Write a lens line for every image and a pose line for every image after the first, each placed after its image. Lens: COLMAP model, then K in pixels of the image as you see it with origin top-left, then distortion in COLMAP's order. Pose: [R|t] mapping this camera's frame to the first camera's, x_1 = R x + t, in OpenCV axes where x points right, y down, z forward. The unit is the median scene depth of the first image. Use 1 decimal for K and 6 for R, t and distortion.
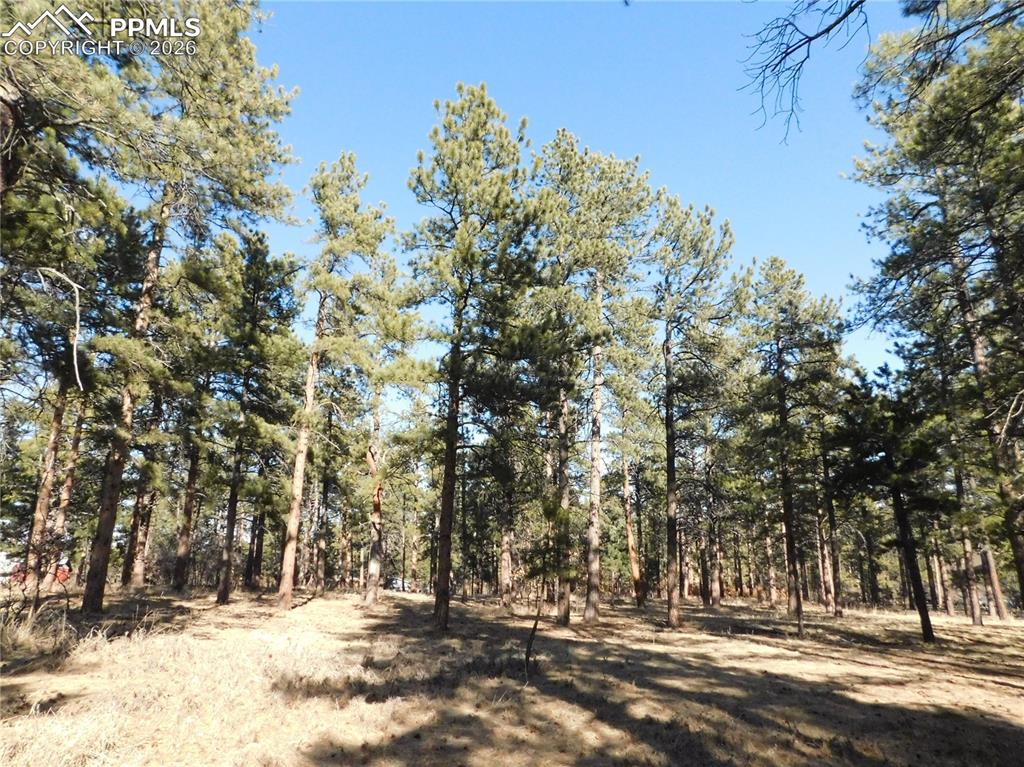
lens RADIAL K [[685.9, 0, 514.0], [0, 685.9, 380.7], [0, 0, 1]] dist [-0.064821, 0.055682]
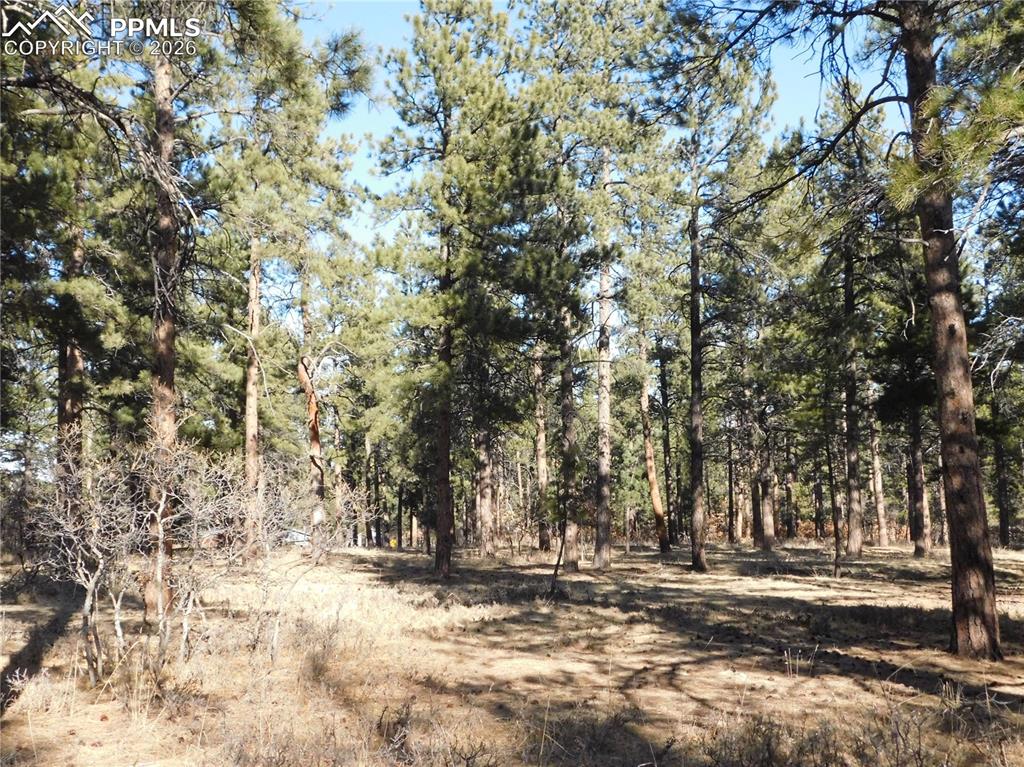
lens RADIAL K [[1187.8, 0, 507.6], [0, 1187.8, 383.4], [0, 0, 1]] dist [0.034718, 0.000000]
pose [[0.998639, -0.033481, 0.040002, -0.055250], [0.026322, 0.985484, 0.167715, -0.121062], [-0.045037, -0.166434, 0.985024, -0.406726]]
